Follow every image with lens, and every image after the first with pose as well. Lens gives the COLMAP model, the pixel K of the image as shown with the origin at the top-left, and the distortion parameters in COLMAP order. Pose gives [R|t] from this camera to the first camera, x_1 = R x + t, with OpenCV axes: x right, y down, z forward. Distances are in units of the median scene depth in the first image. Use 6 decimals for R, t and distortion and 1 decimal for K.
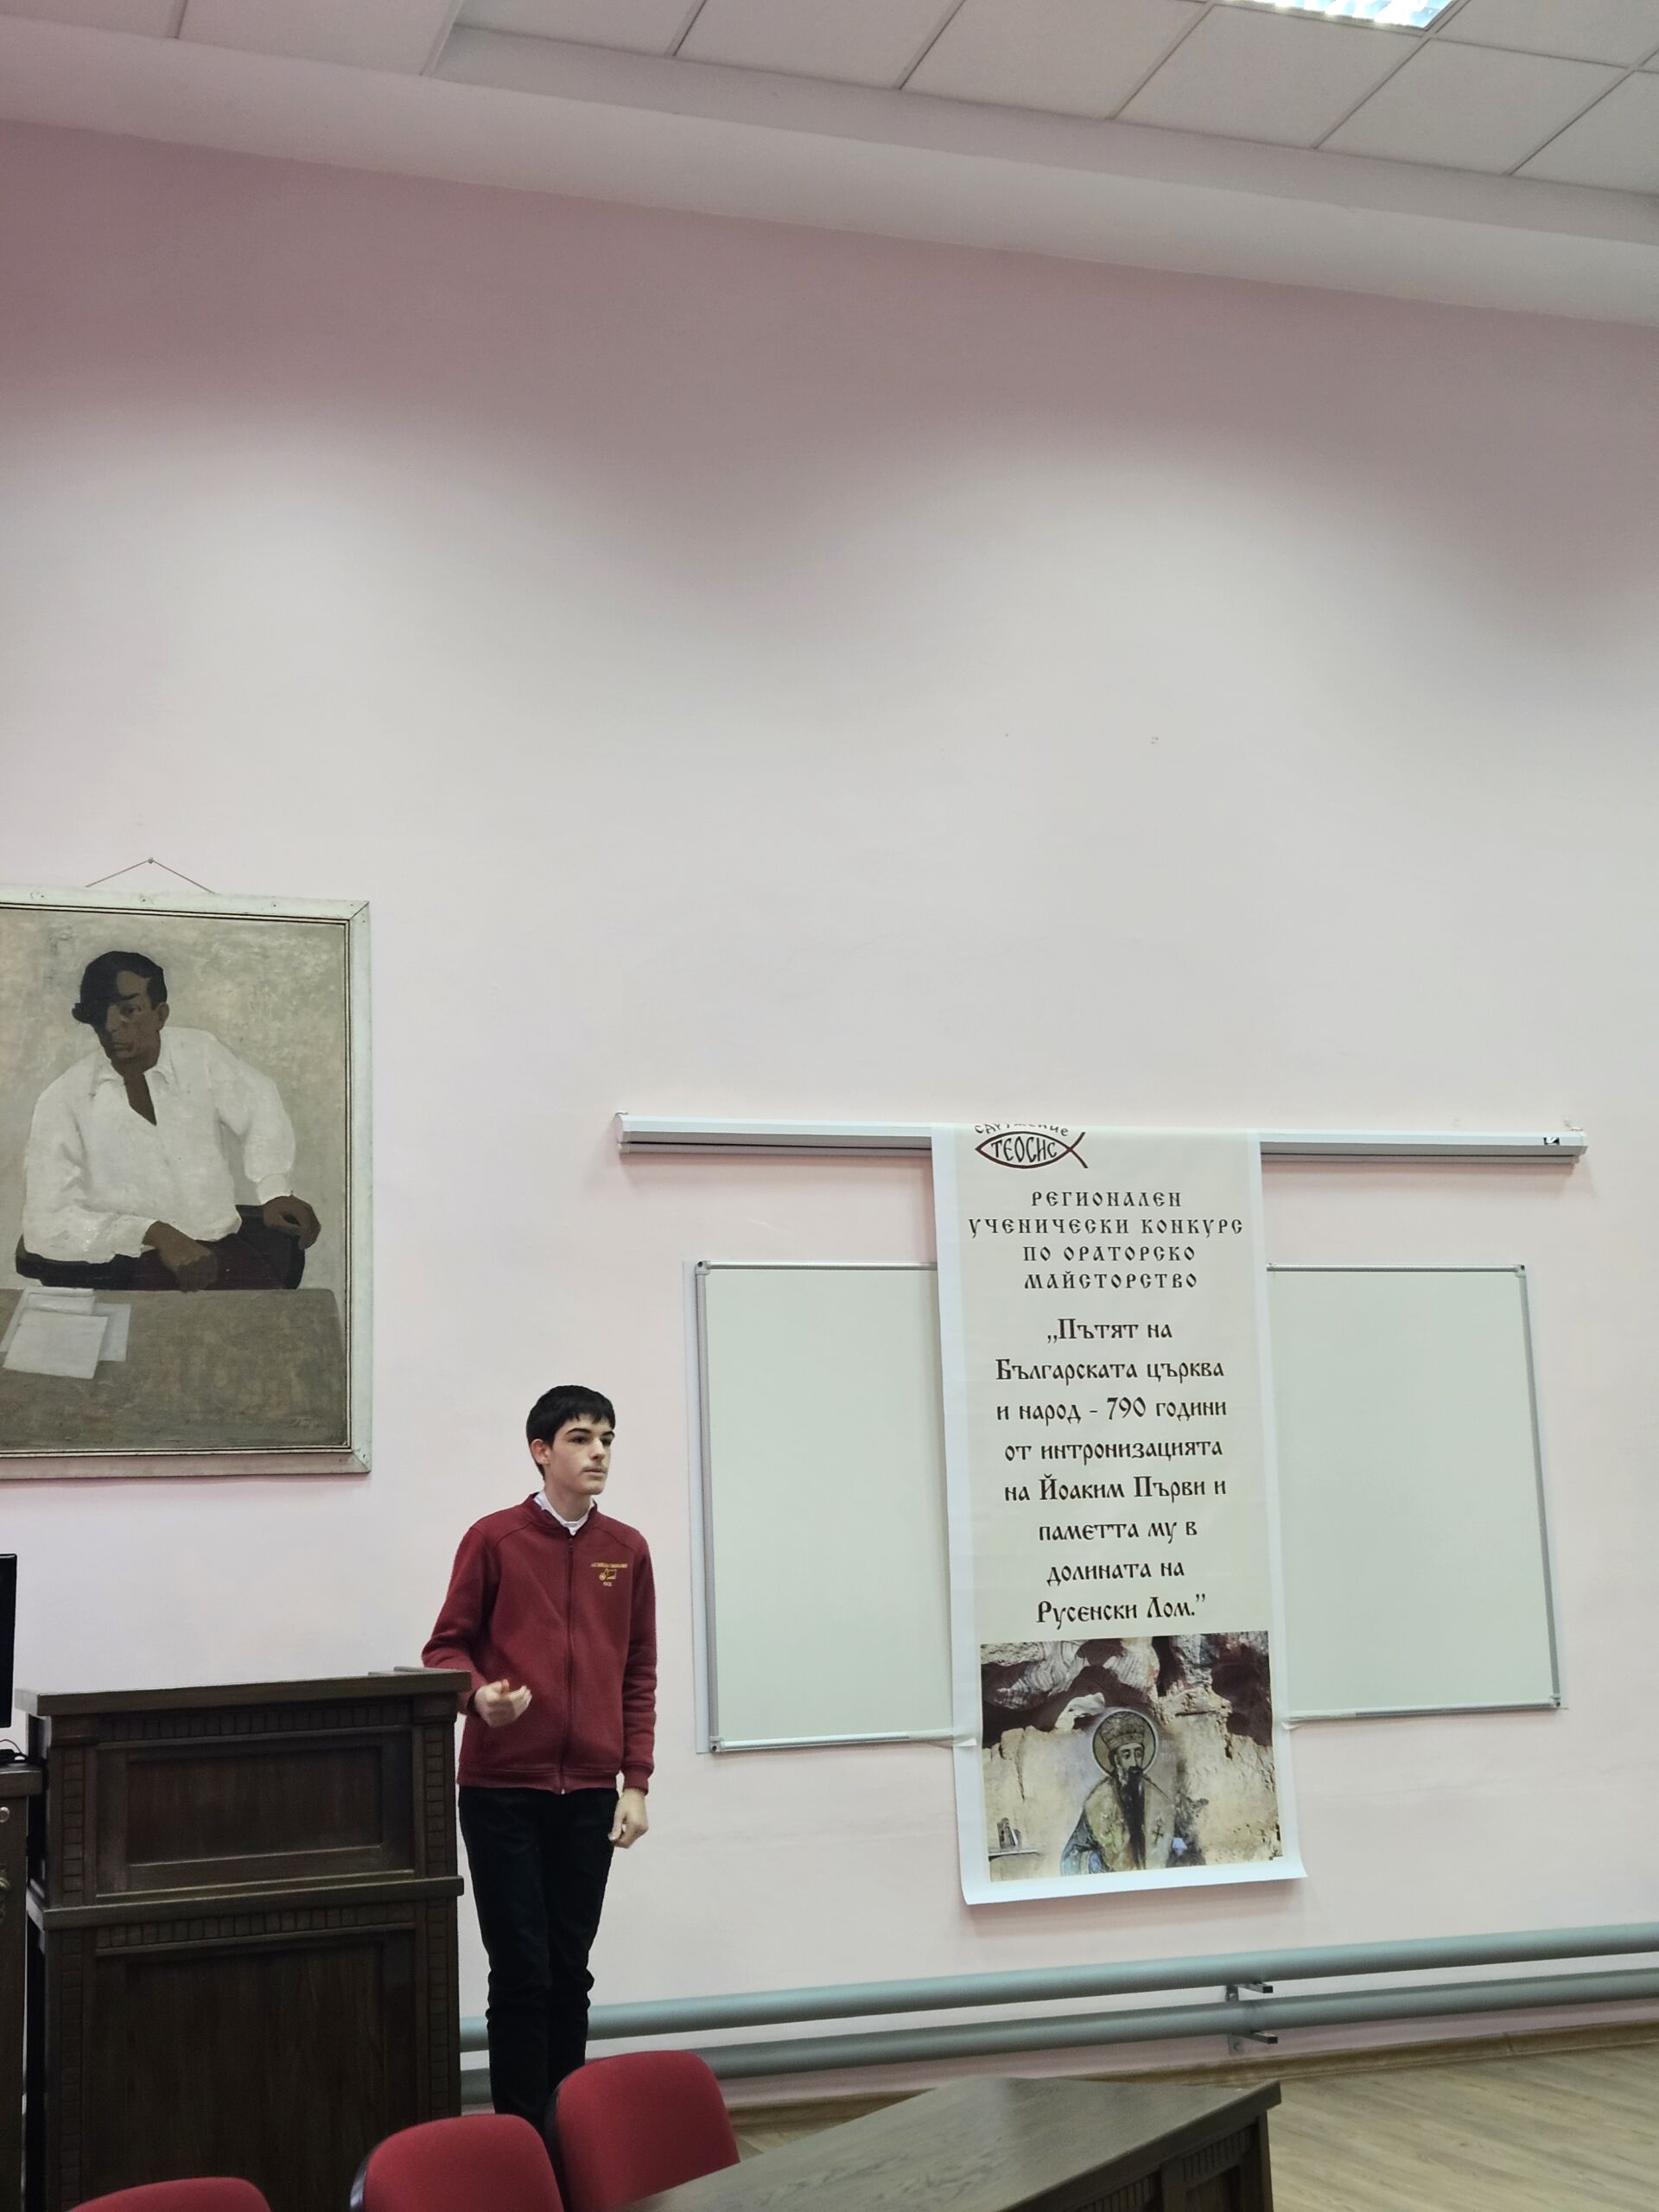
lens RADIAL K [[2903.8, 0, 828.9], [0, 2903.8, 1129.8], [0, 0, 1]] dist [0.130686, -0.282138]
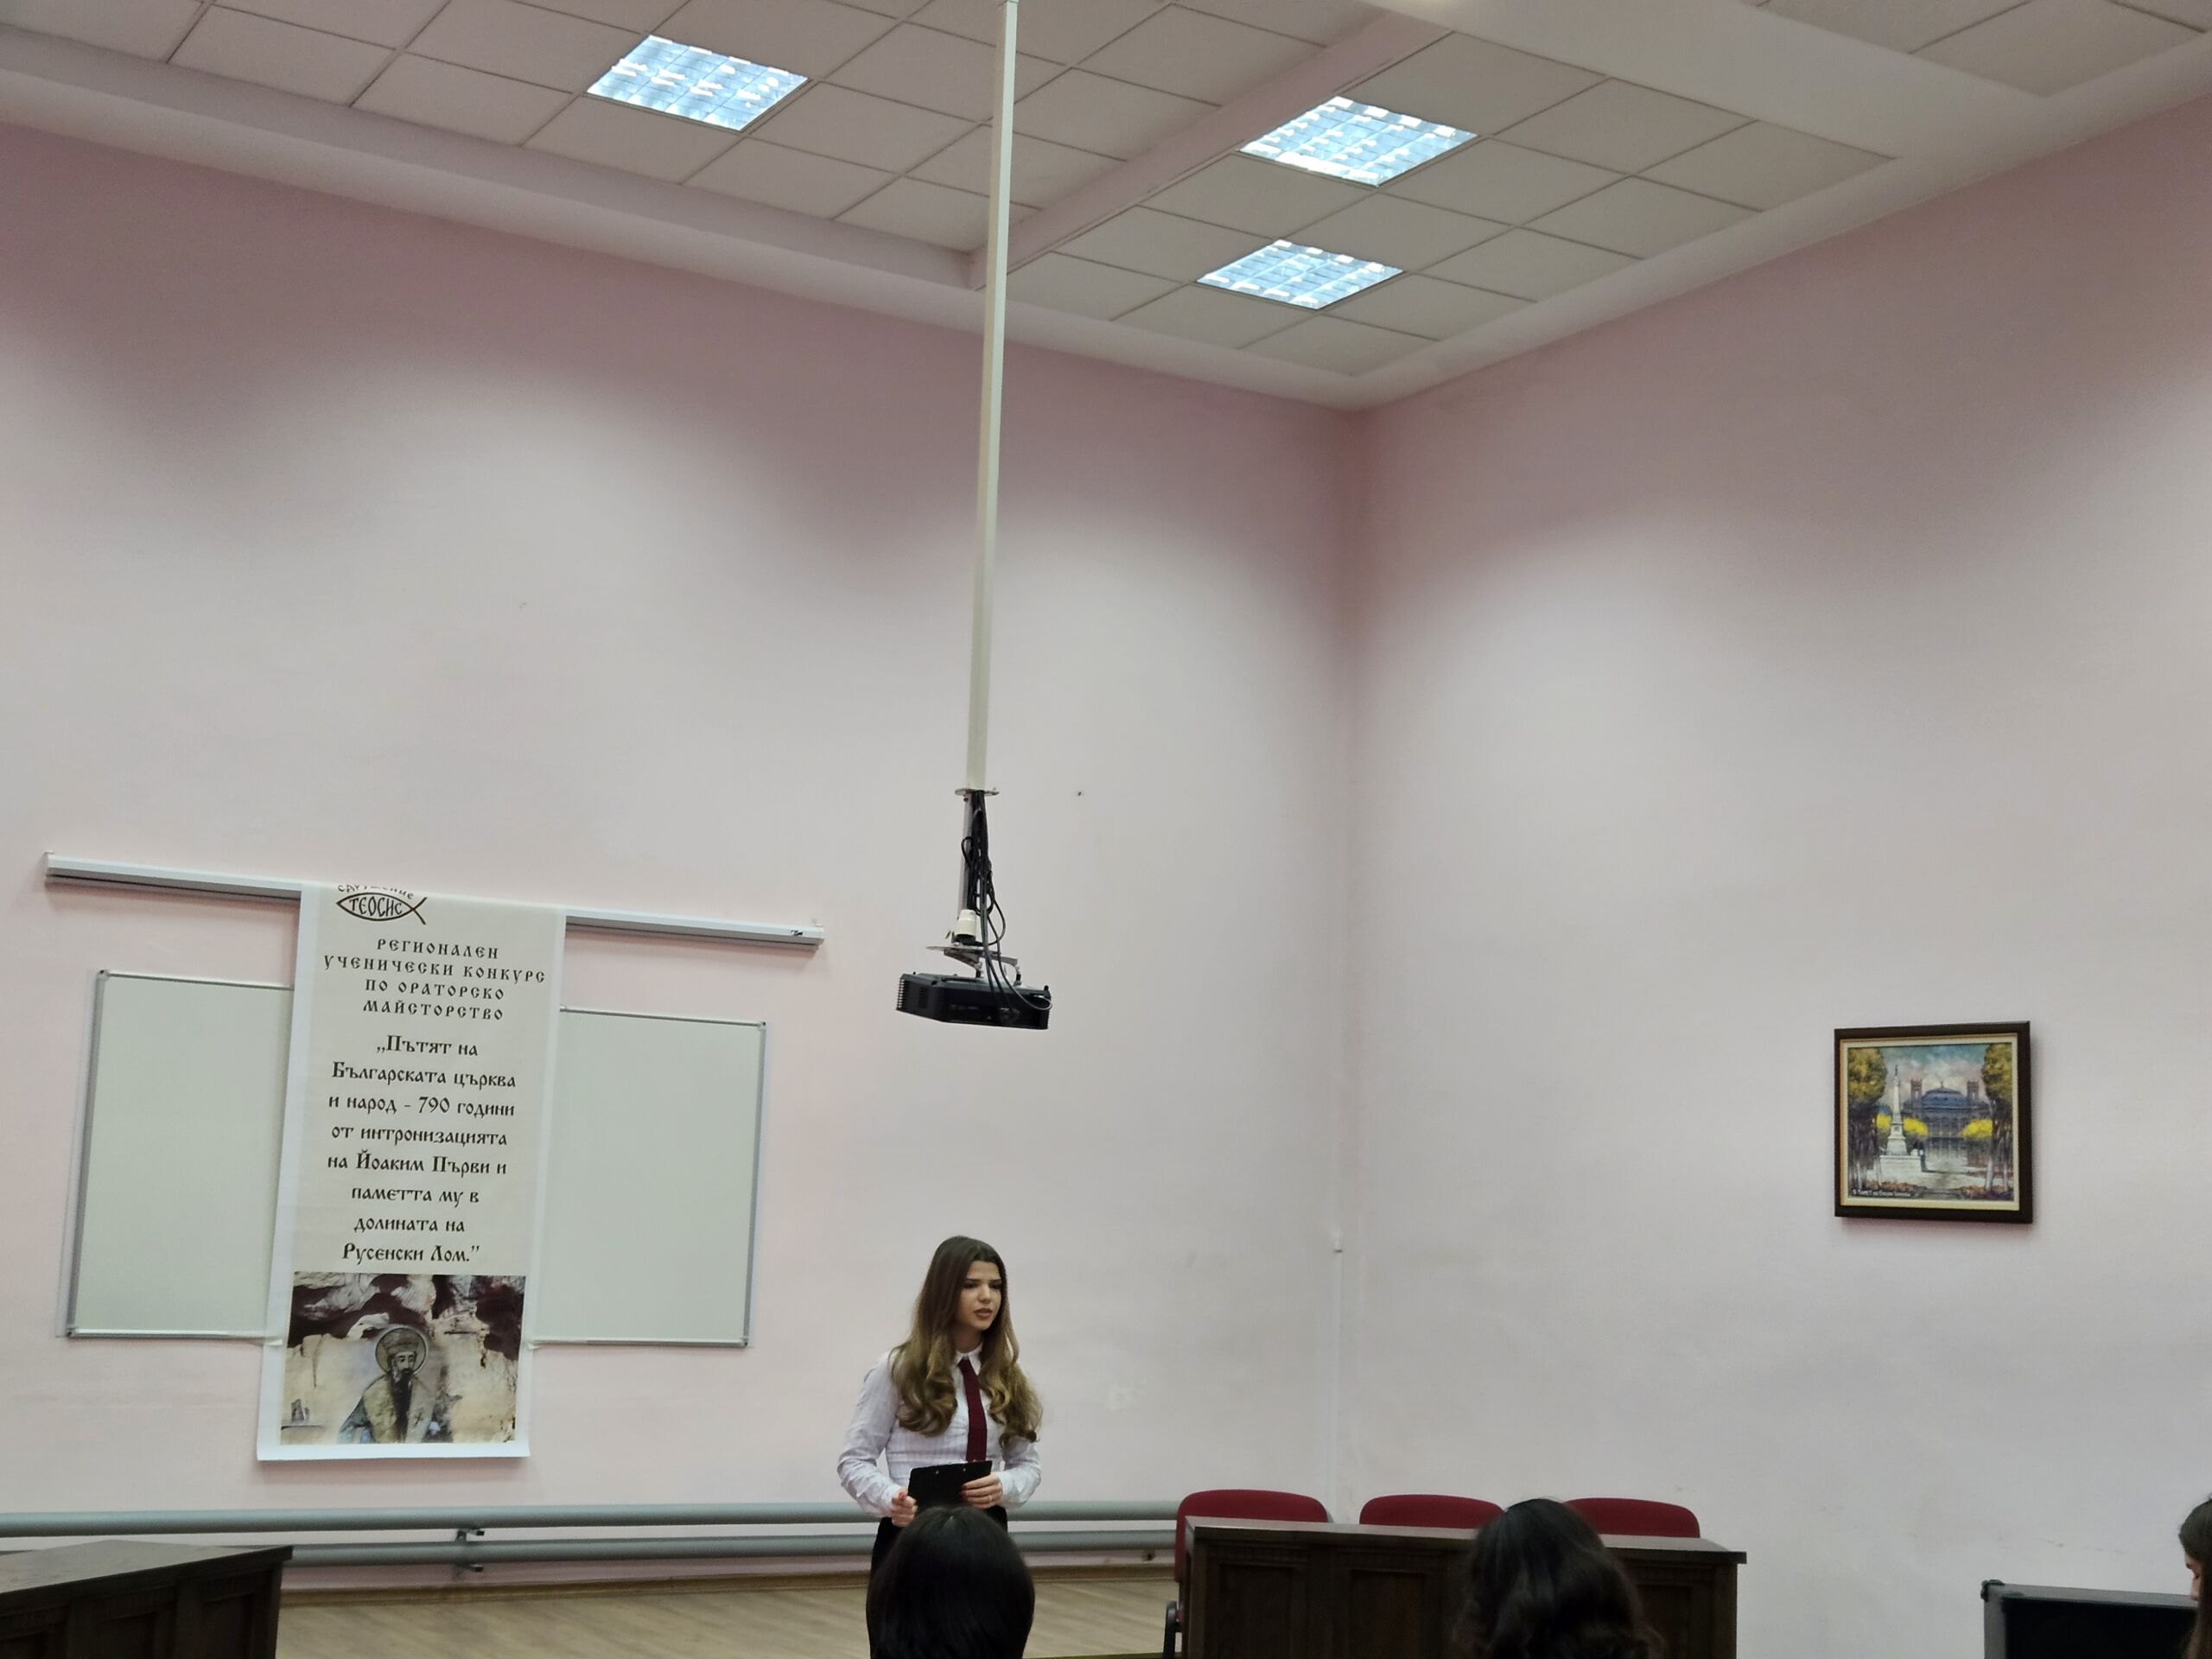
lens RADIAL K [[2909.7, 0, 1096.8], [0, 2909.7, 874.2], [0, 0, 1]] dist [0.091717, -0.085492]
pose [[0.978701, 0.100734, 0.178877, 0.150822], [-0.106440, 0.994063, 0.022568, -0.074178], [-0.175542, -0.041127, 0.983612, -0.380990]]
